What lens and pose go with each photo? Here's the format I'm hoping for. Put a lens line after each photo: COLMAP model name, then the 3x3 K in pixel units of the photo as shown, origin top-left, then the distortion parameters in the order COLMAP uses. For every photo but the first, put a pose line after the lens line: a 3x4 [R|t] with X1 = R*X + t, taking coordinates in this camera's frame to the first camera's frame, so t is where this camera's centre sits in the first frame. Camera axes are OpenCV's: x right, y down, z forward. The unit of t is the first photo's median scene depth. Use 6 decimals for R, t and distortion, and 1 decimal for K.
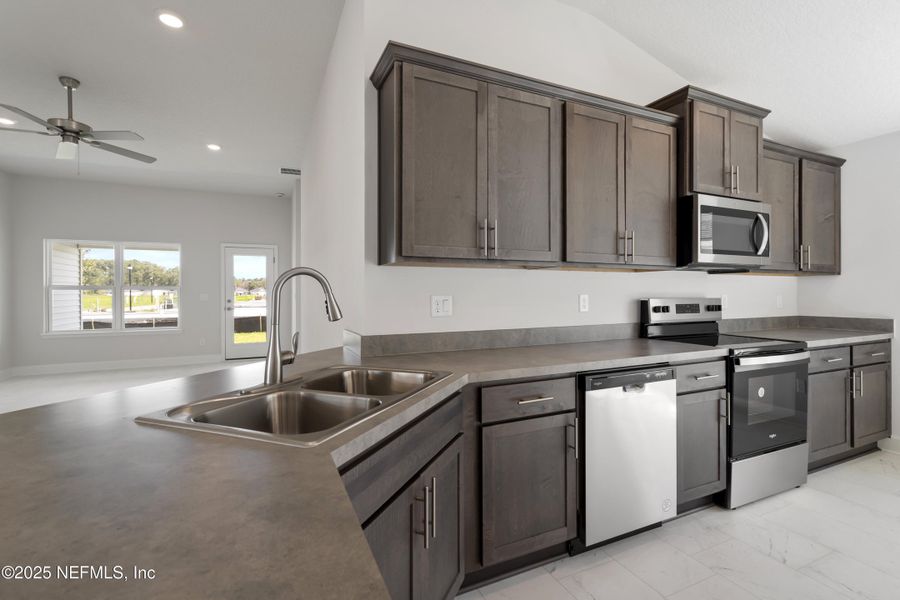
lens RADIAL K [[392.8, 0, 431.9], [0, 392.8, 296.9], [0, 0, 1]] dist [0.015450, -0.000303]
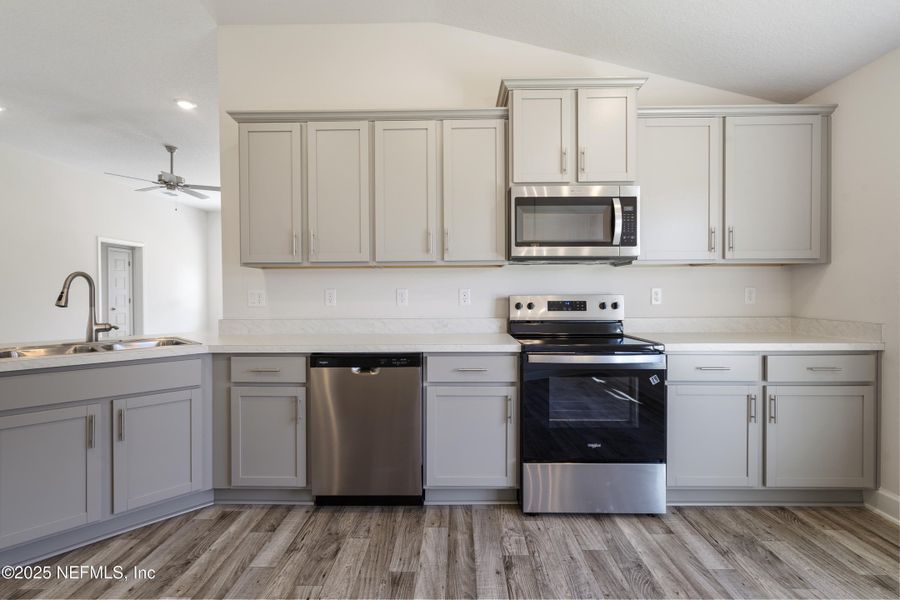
lens RADIAL K [[418.6, 0, 452.0], [0, 418.6, 298.4], [0, 0, 1]] dist [0.002305, 0.000248]
pose [[0.909062, 0.006641, -0.416609, 0.878370], [0.001601, 0.999810, 0.019430, -0.007822], [0.416659, -0.018330, 0.908878, -0.003089]]
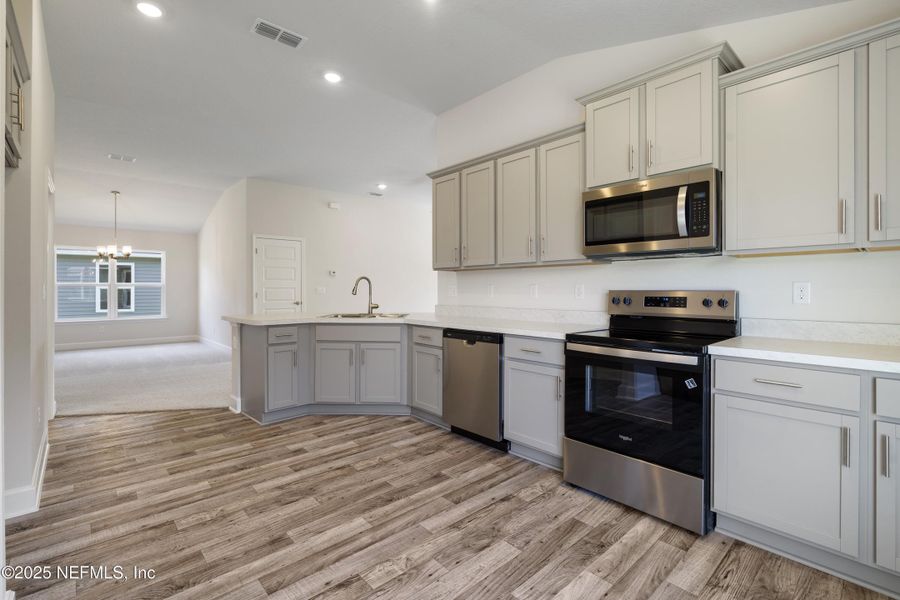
lens RADIAL K [[409.3, 0, 450.6], [0, 409.3, 288.9], [0, 0, 1]] dist [-0.000179, -0.000101]
pose [[0.318765, 0.006375, -0.947812, 1.477844], [0.005533, 0.999948, 0.008586, -0.010489], [0.947818, -0.007981, 0.318713, 0.275977]]
